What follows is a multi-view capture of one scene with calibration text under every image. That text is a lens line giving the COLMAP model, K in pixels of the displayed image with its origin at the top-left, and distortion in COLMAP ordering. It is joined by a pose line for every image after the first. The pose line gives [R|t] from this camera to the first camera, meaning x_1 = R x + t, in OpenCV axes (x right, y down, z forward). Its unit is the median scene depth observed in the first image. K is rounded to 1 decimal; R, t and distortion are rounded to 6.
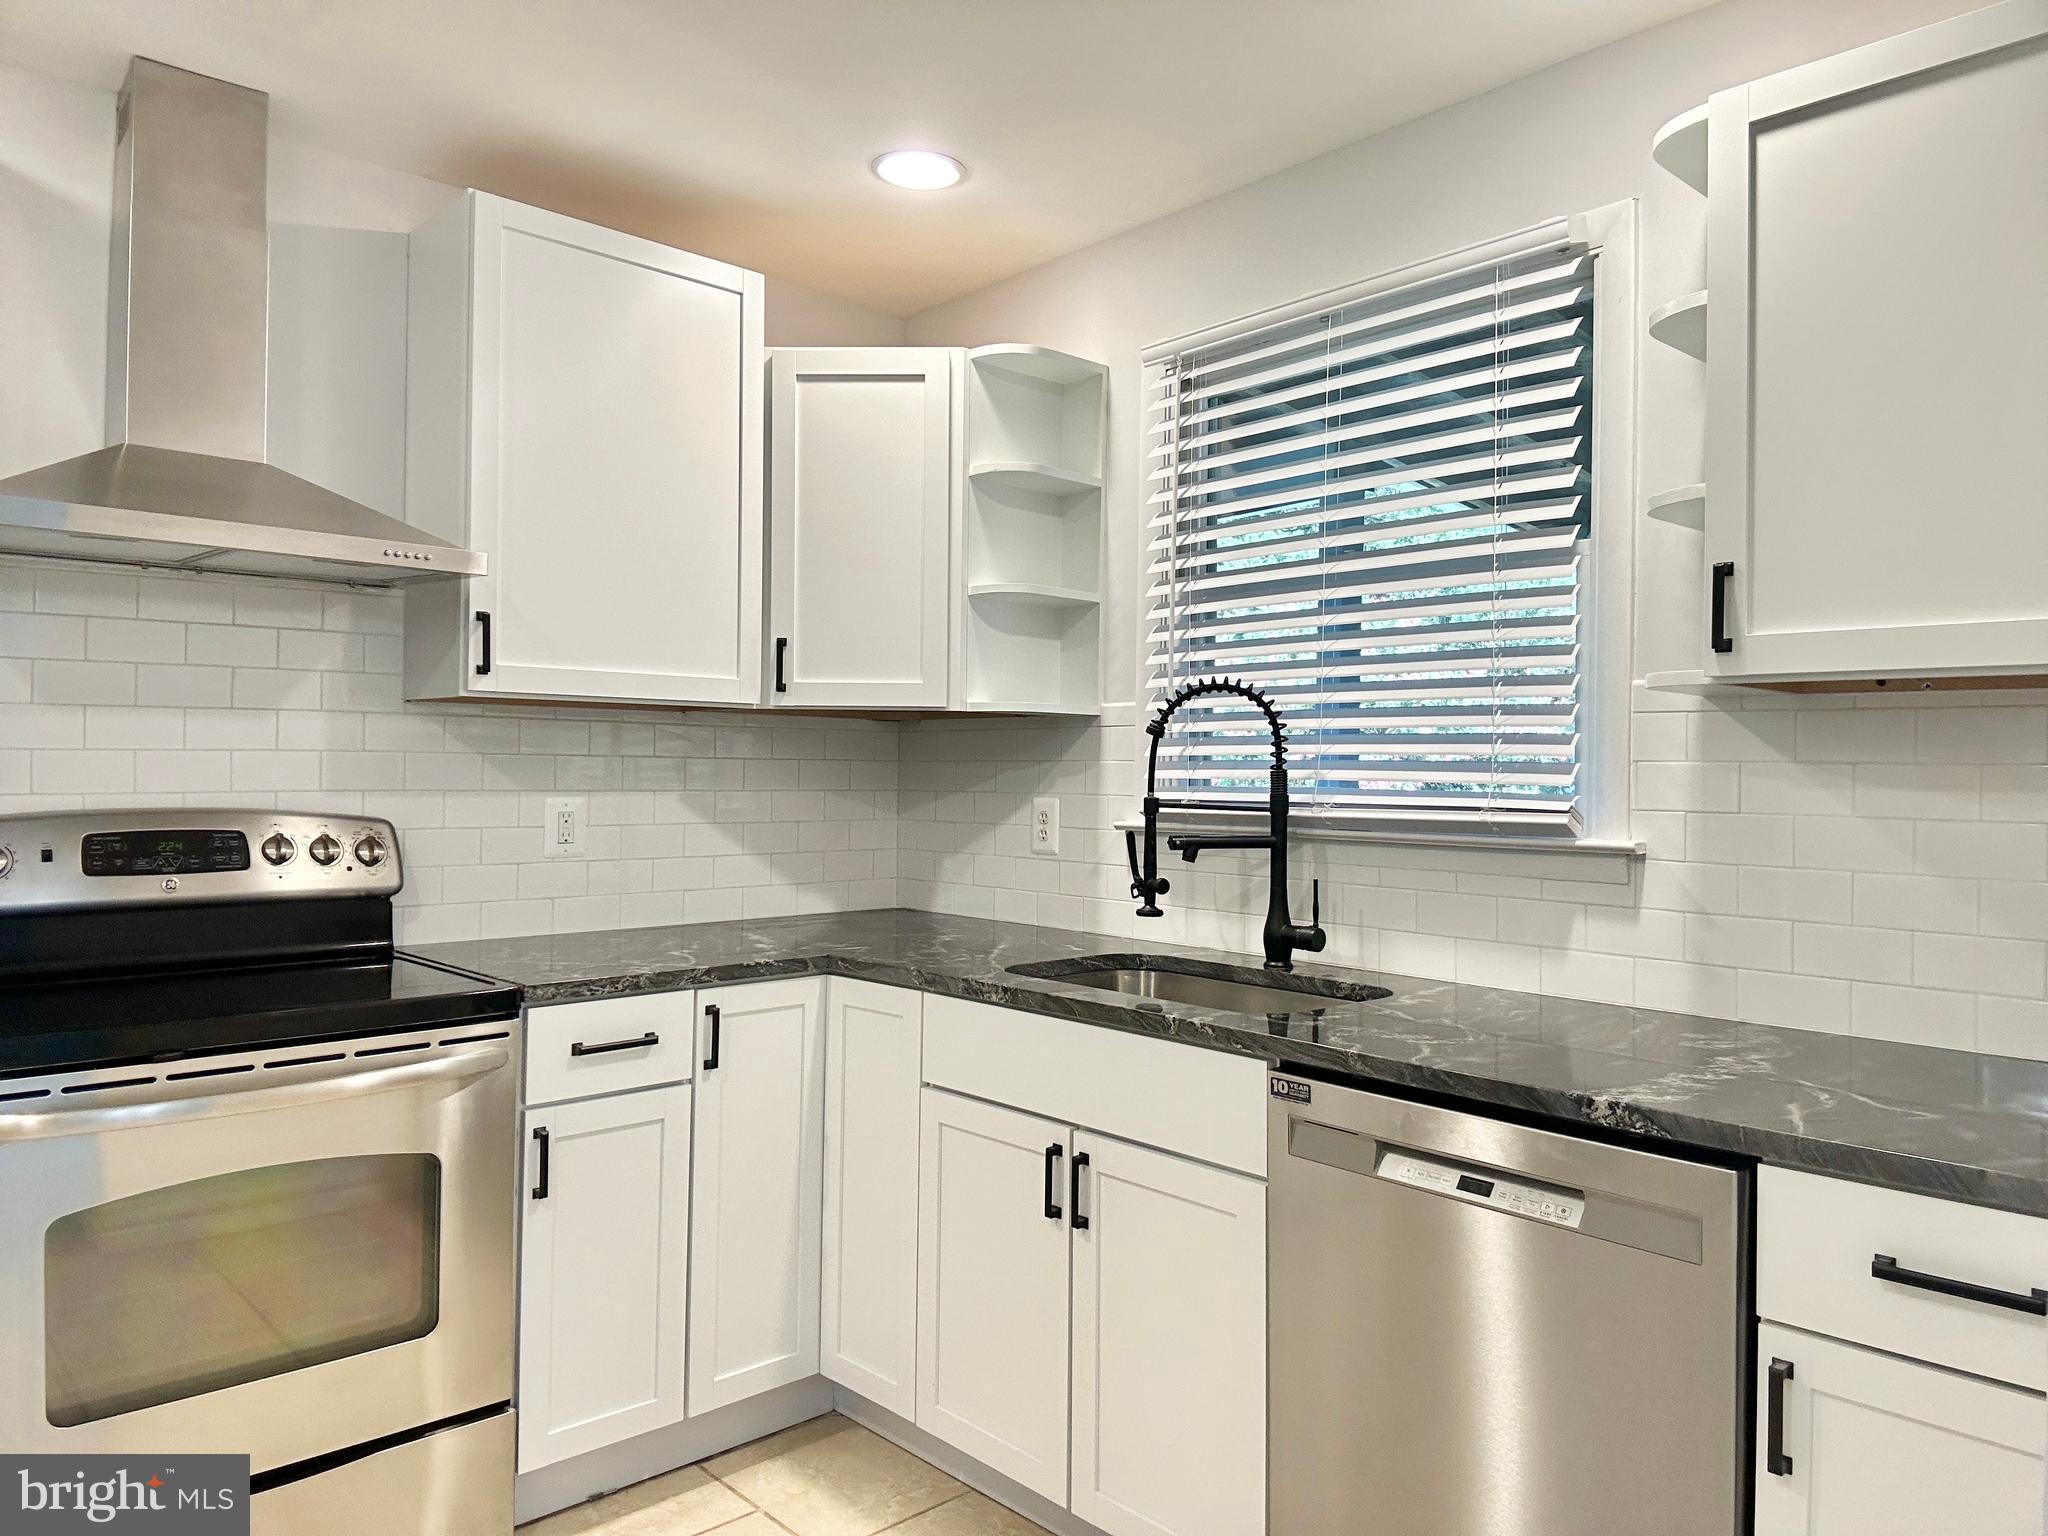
lens RADIAL K [[1379.2, 0, 1024.0], [0, 1379.2, 768.0], [0, 0, 1]] dist [0.104584, -0.001604]
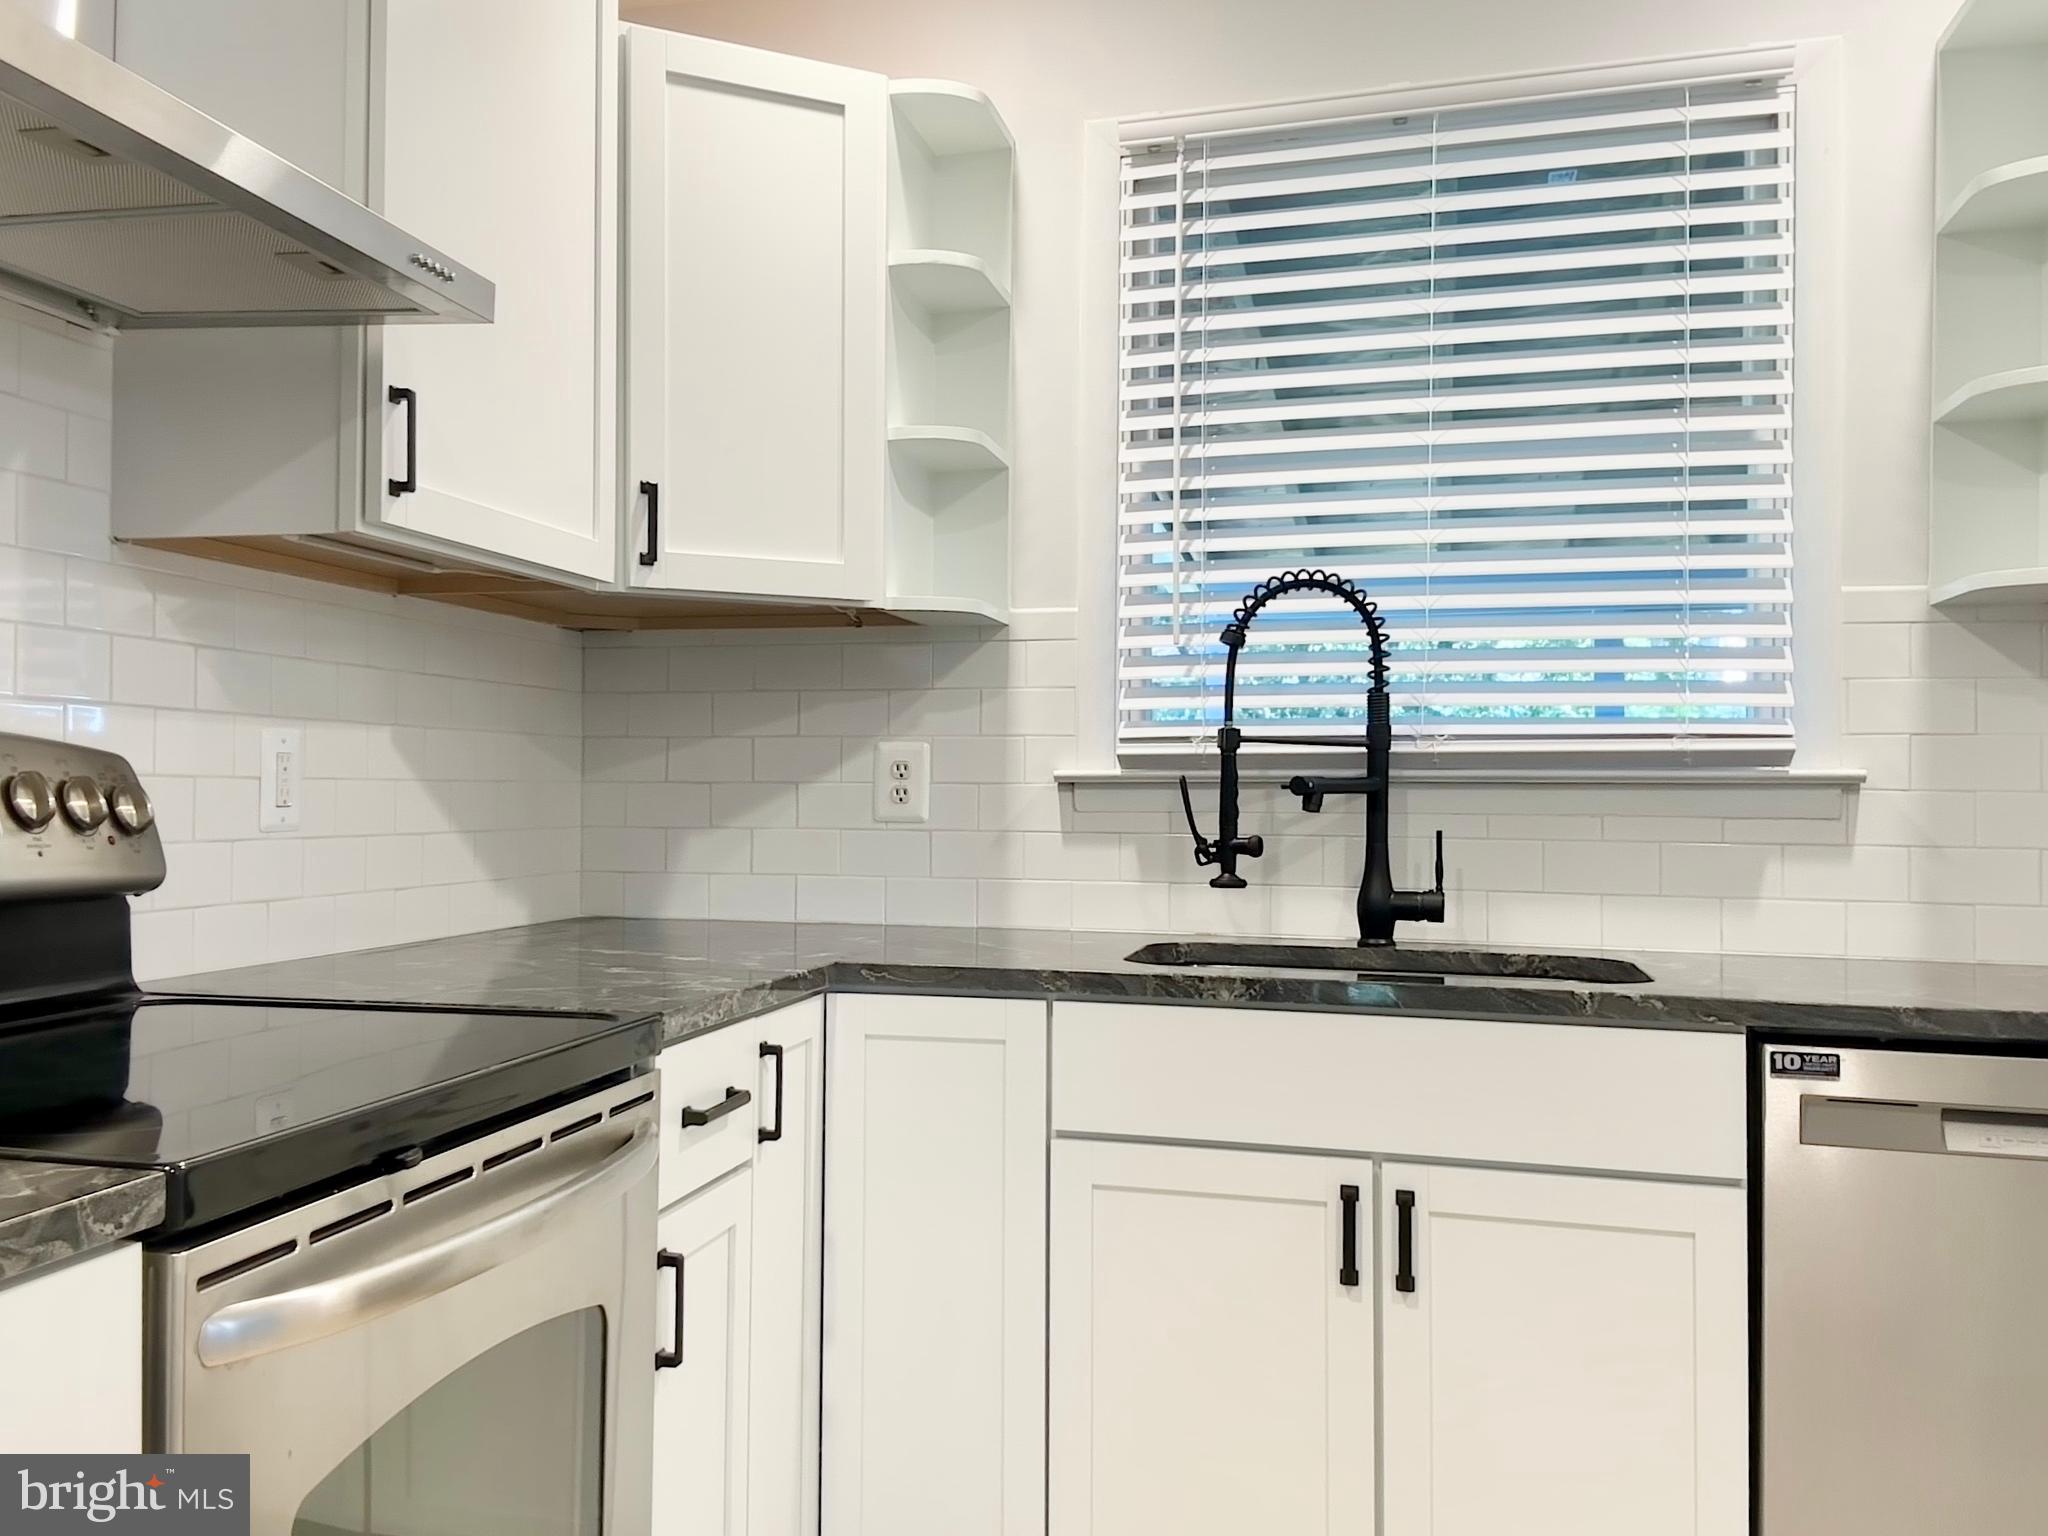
lens RADIAL K [[1876.8, 0, 827.9], [0, 1876.8, 774.8], [0, 0, 1]] dist [0.117825, -0.081924]
pose [[0.863998, -0.000320, 0.503495, -0.616003], [0.000433, 1.000000, -0.000109, 0.047208], [-0.503495, 0.000312, 0.863998, 0.236689]]
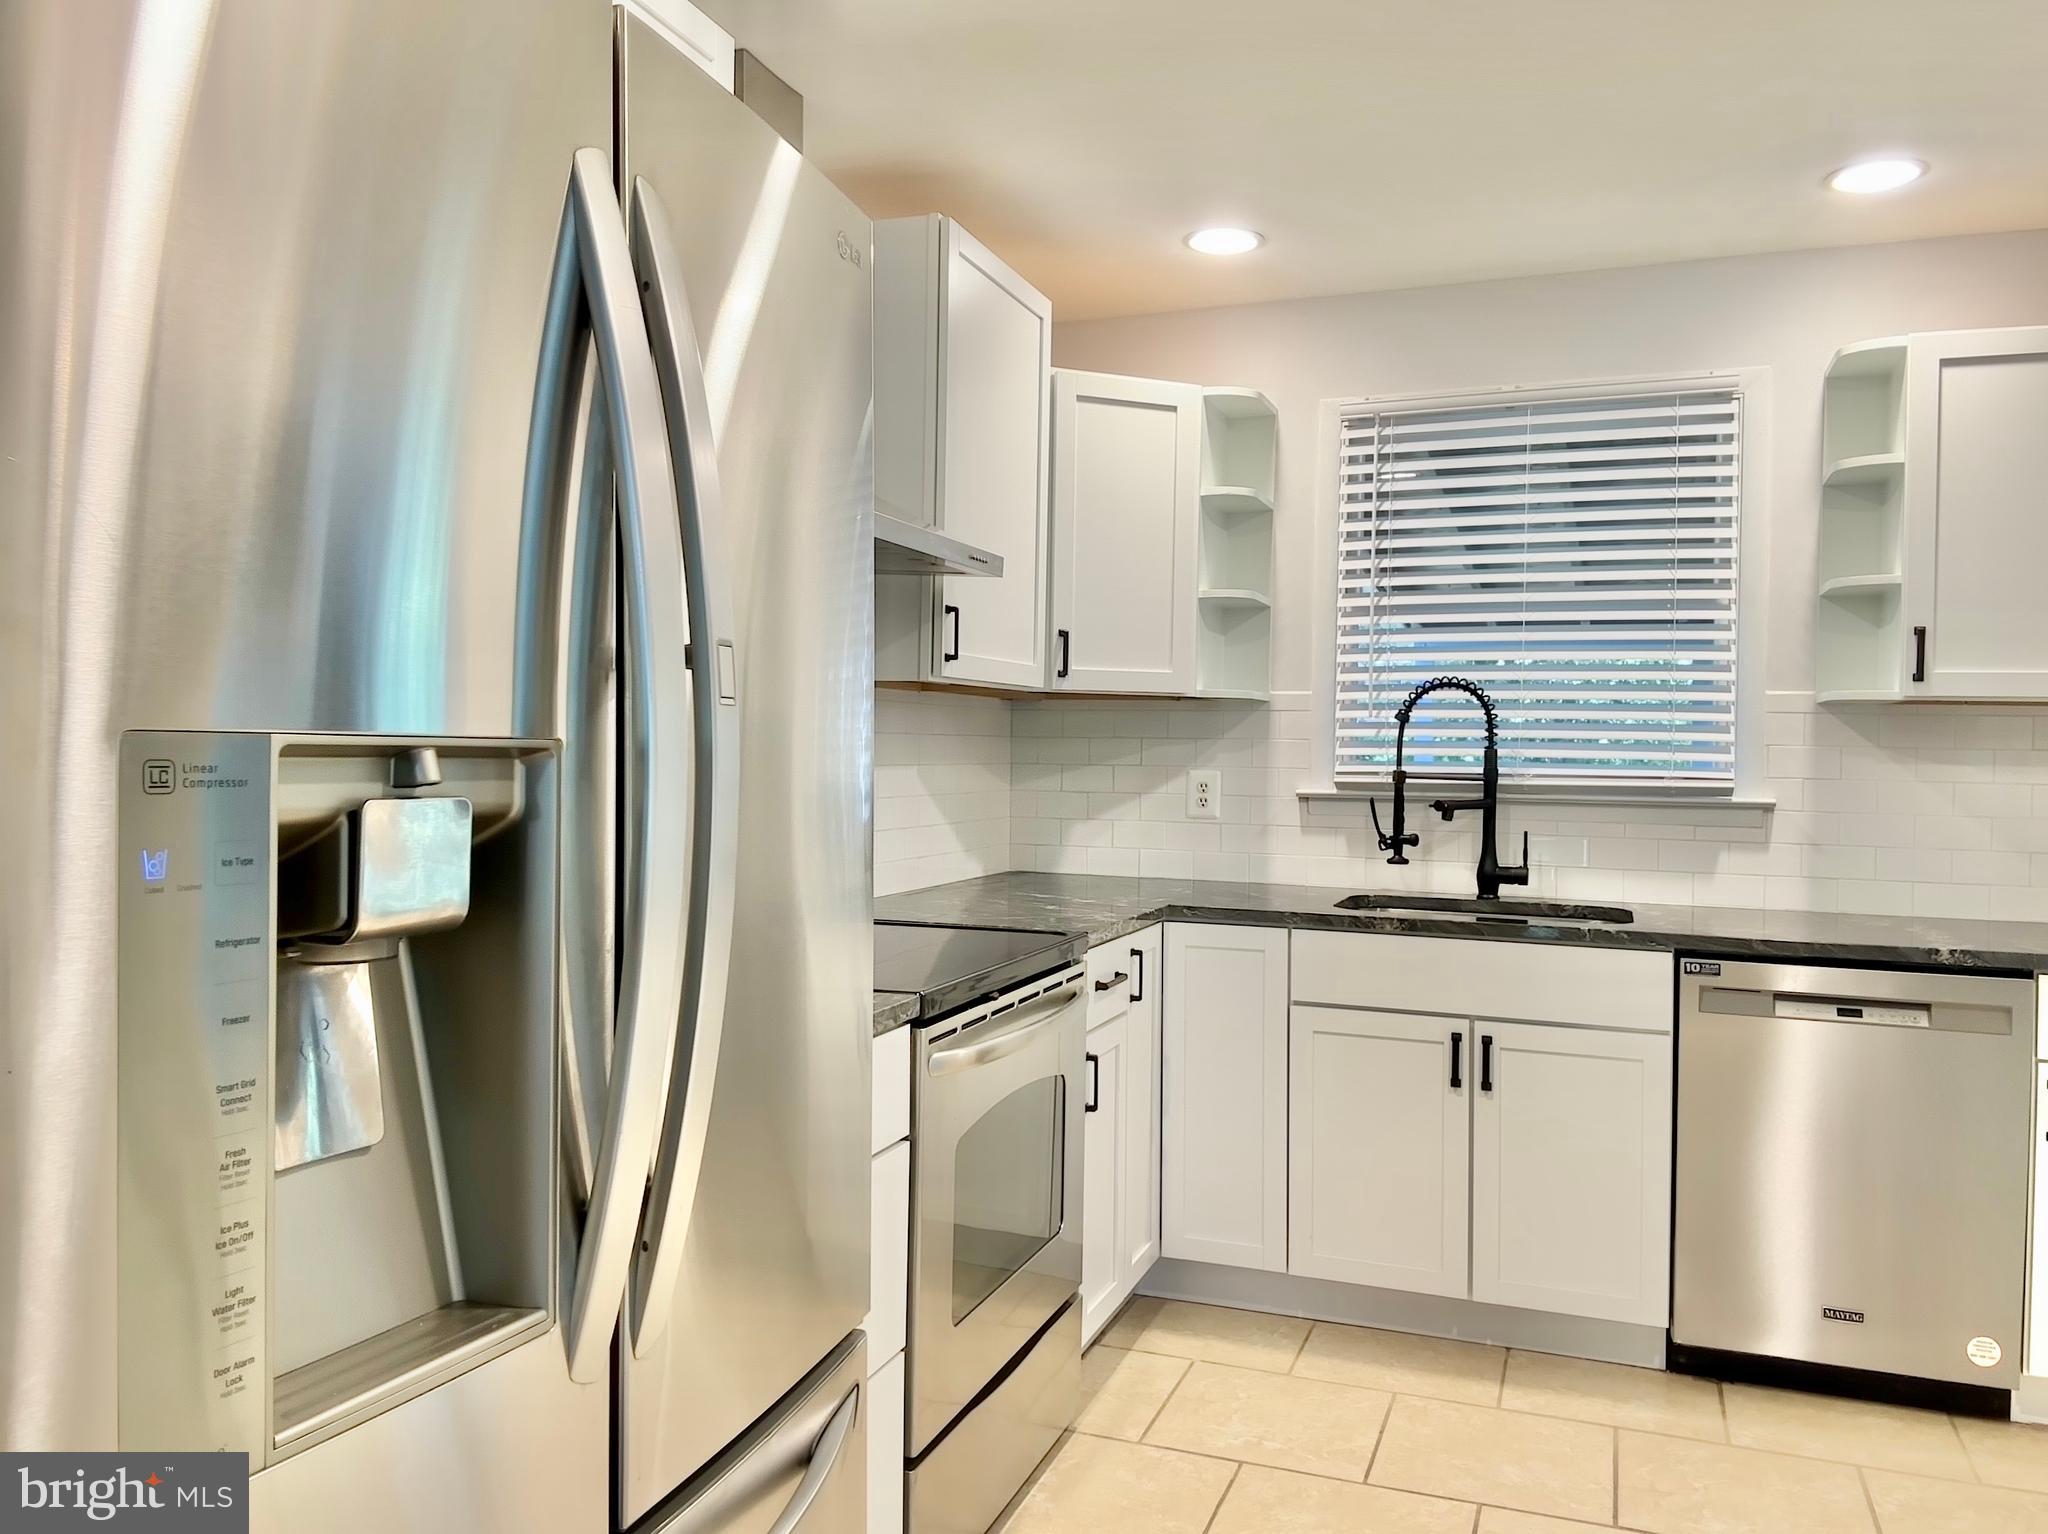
lens RADIAL K [[1516.5, 0, 1024.0], [0, 1516.5, 767.0], [0, 0, 1]] dist [0.132970, -0.185015]
pose [[0.894652, -0.003314, 0.446751, -0.858432], [-0.006906, 0.999750, 0.021246, -0.009324], [-0.446710, -0.022093, 0.894406, -0.101980]]
